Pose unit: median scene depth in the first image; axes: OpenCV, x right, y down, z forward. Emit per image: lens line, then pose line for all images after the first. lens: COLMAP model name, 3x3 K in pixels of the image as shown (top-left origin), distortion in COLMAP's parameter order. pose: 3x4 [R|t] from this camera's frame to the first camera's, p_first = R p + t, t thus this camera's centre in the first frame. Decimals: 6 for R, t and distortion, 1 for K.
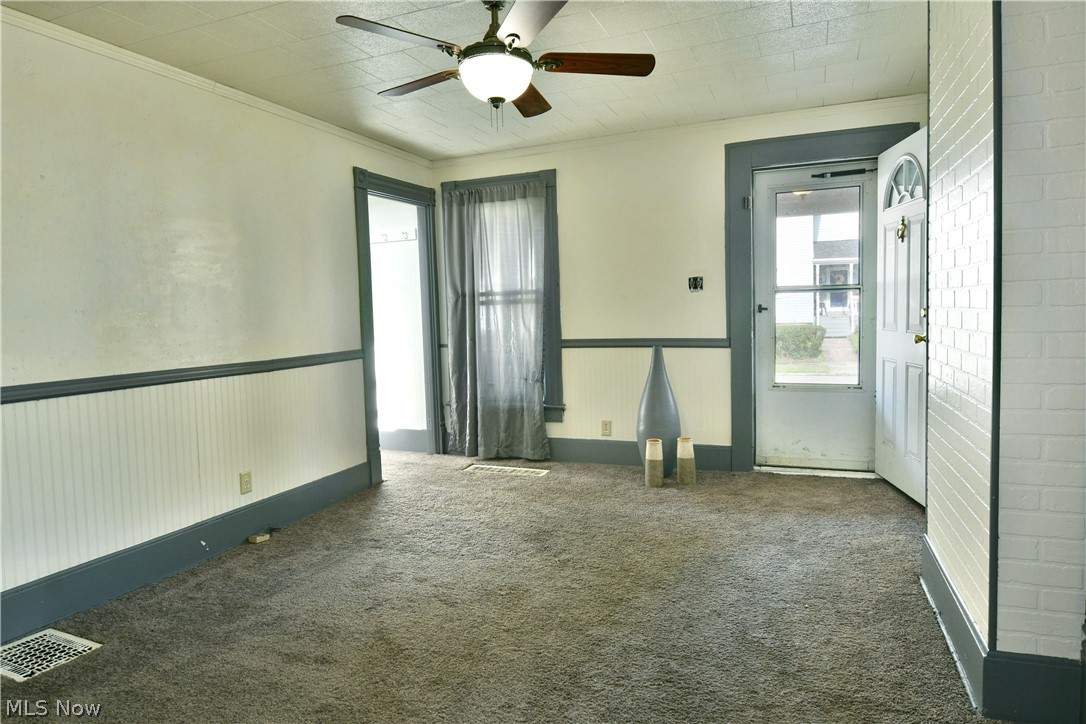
lens RADIAL K [[674.4, 0, 535.4], [0, 674.4, 342.1], [0, 0, 1]] dist [-0.007669, -0.003706]
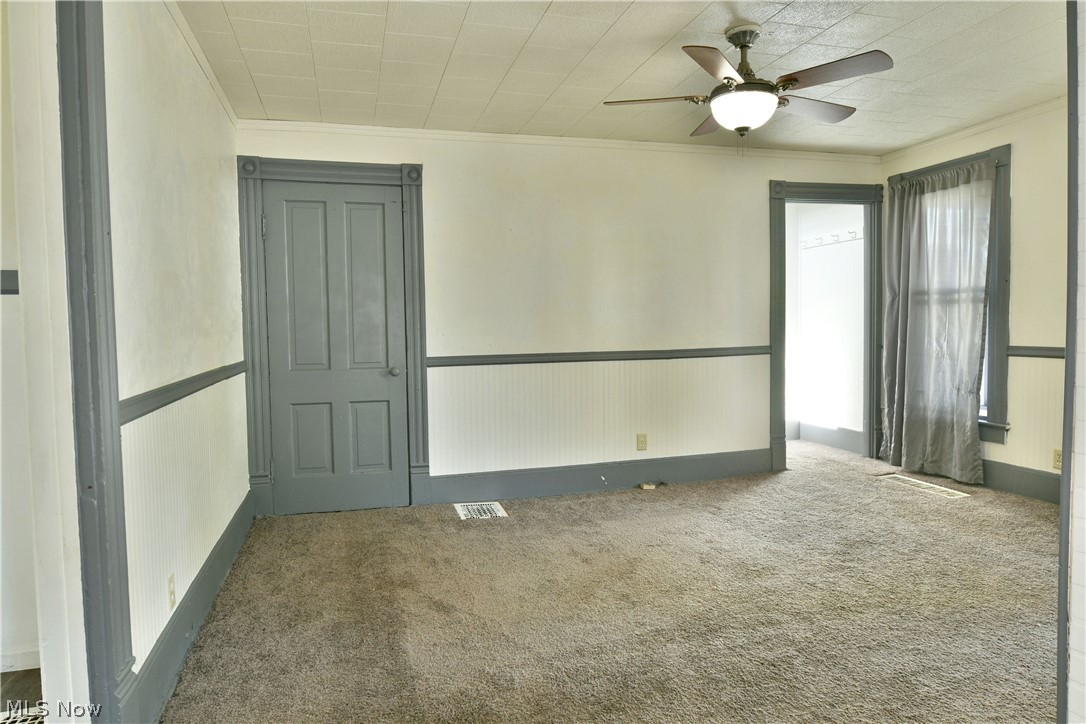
lens RADIAL K [[676.2, 0, 524.4], [0, 676.2, 333.6], [0, 0, 1]] dist [-0.007626, -0.006865]
pose [[0.605013, 0.034514, -0.795468, 0.340595], [-0.037808, 0.999178, 0.014597, -0.008913], [0.795318, 0.021244, 0.605820, 0.012869]]
